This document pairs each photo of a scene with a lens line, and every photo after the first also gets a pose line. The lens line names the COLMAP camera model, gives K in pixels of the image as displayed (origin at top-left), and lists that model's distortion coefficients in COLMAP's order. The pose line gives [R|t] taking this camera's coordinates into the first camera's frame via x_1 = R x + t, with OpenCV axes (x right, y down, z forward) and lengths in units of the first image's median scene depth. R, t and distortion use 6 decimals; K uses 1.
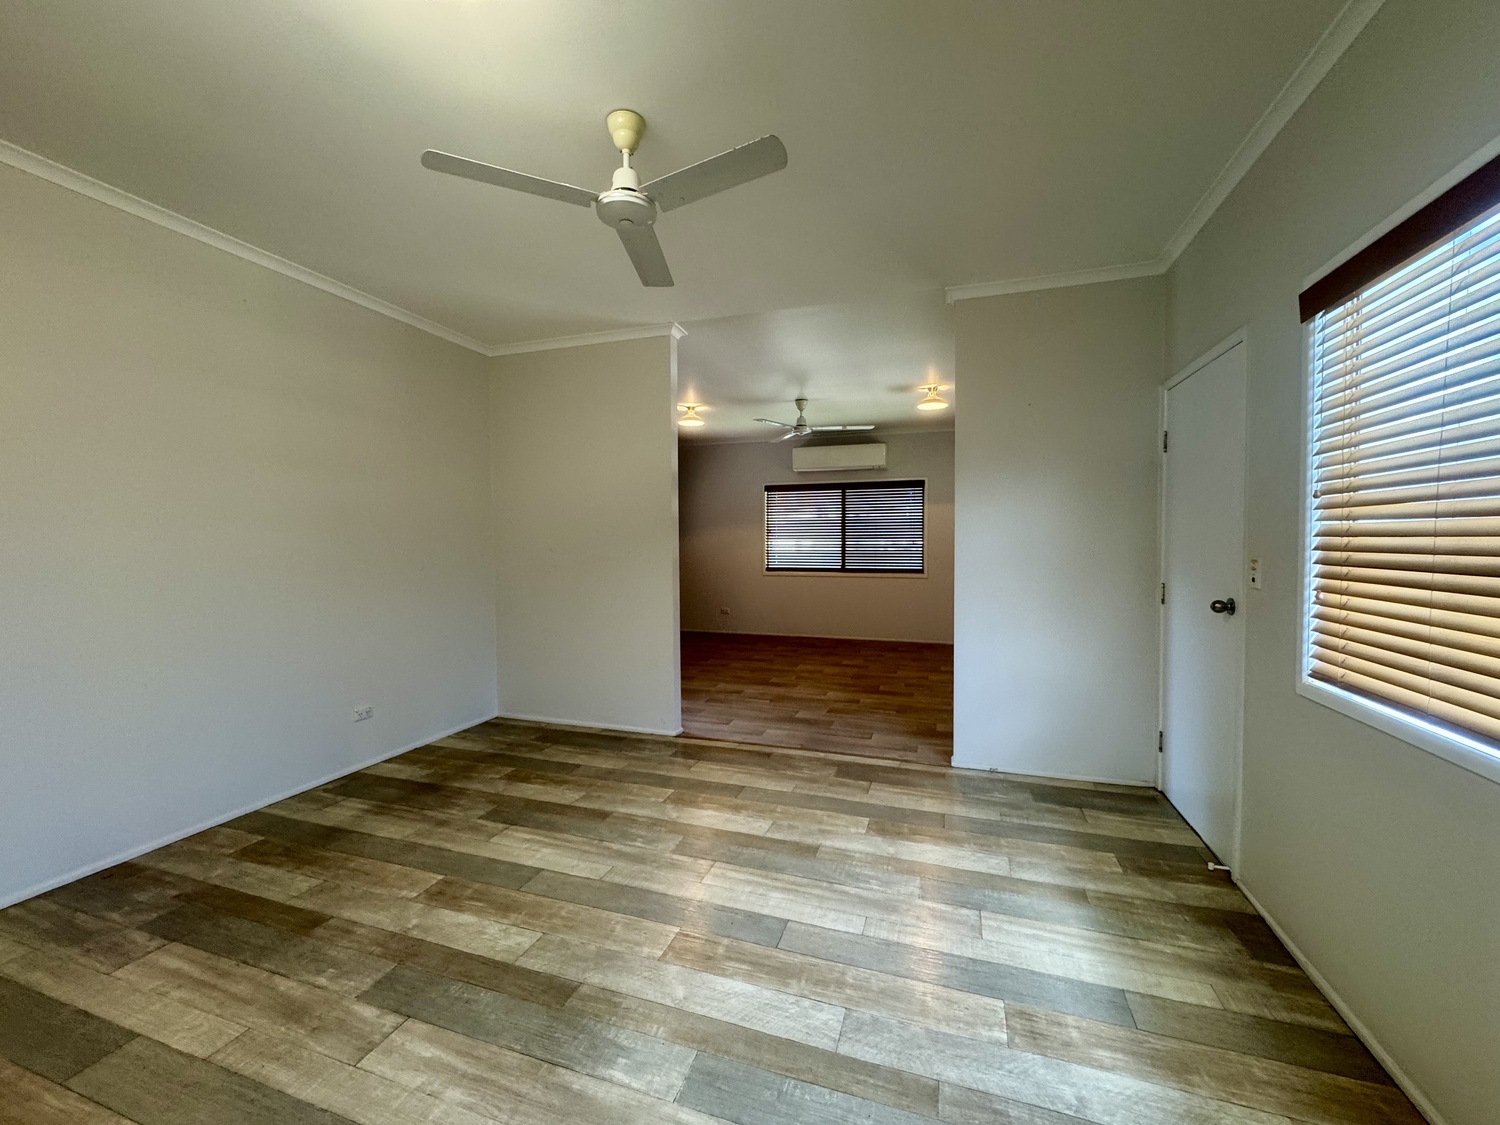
lens RADIAL K [[599.4, 0, 749.9], [0, 599.4, 568.0], [0, 0, 1]] dist [-0.005108, 0.001627]
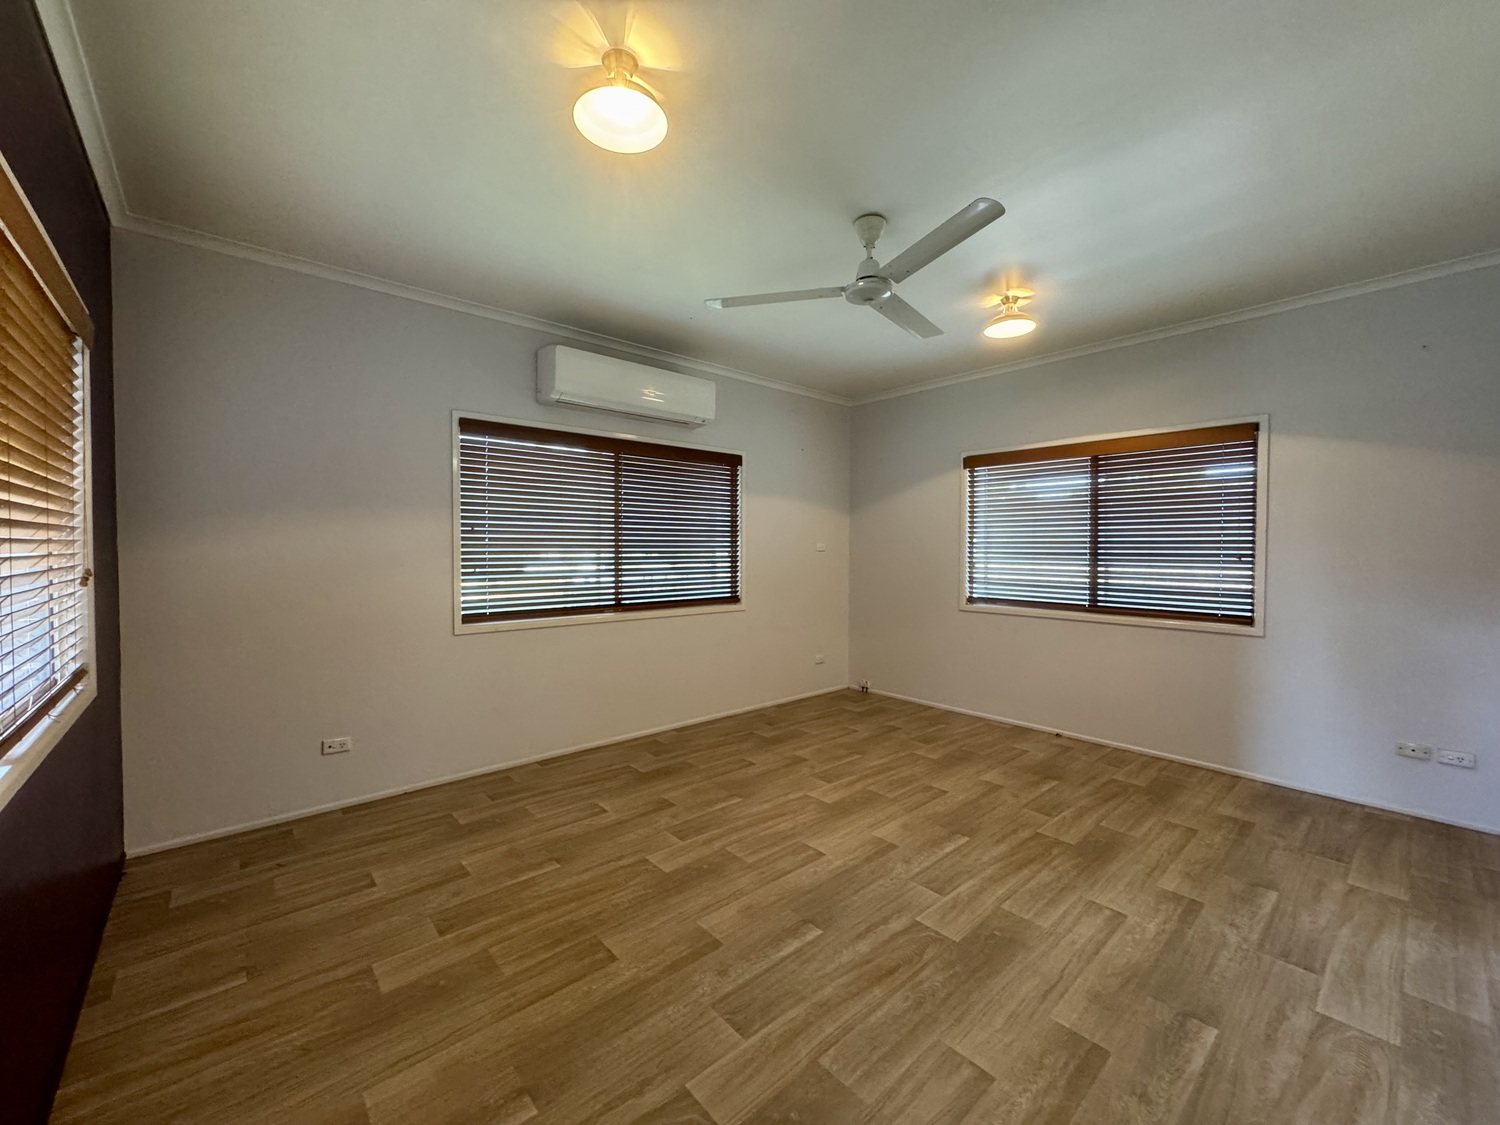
lens RADIAL K [[599.4, 0, 755.5], [0, 599.4, 567.6], [0, 0, 1]] dist [-0.005108, 0.001627]
pose [[0.498510, -0.027527, 0.866447, -0.602880], [0.036102, 0.999288, 0.010976, -0.083785], [-0.866132, 0.025809, 0.499149, 1.635966]]
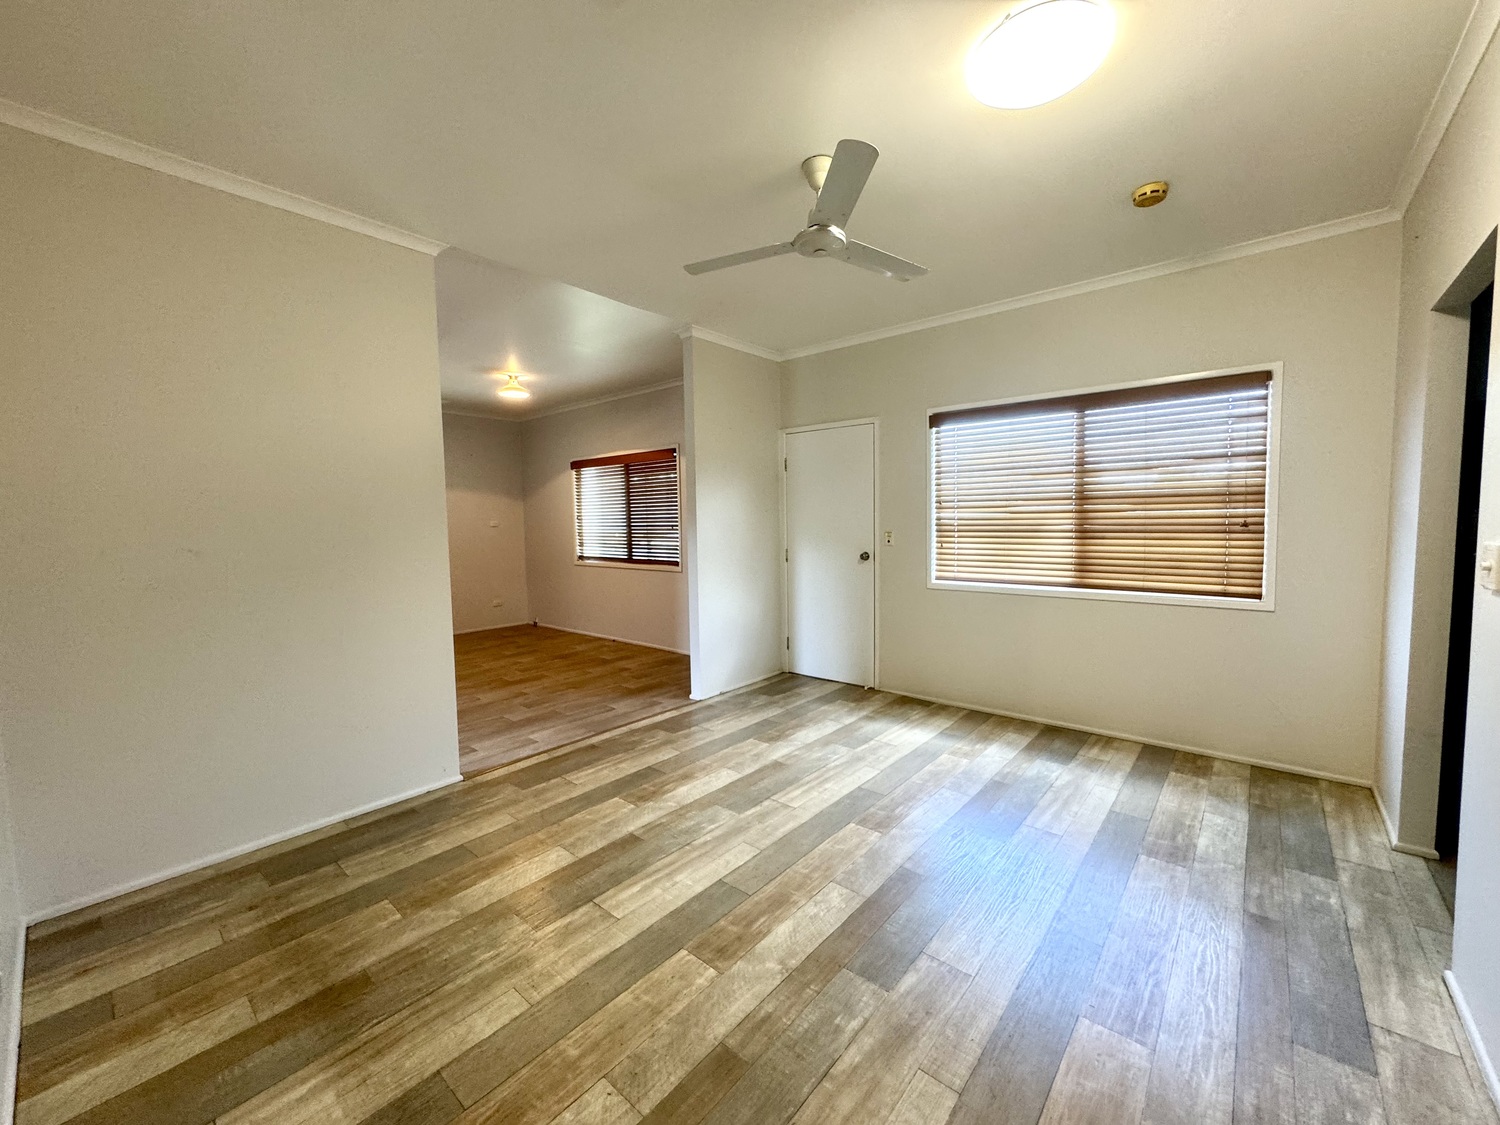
lens RADIAL K [[599.4, 0, 754.9], [0, 599.4, 562.1], [0, 0, 1]] dist [-0.005108, 0.001627]
pose [[0.371243, -0.067420, 0.926085, -0.879453], [0.054914, 0.997209, 0.050584, -0.027018], [-0.926910, 0.032076, 0.373909, 0.444021]]
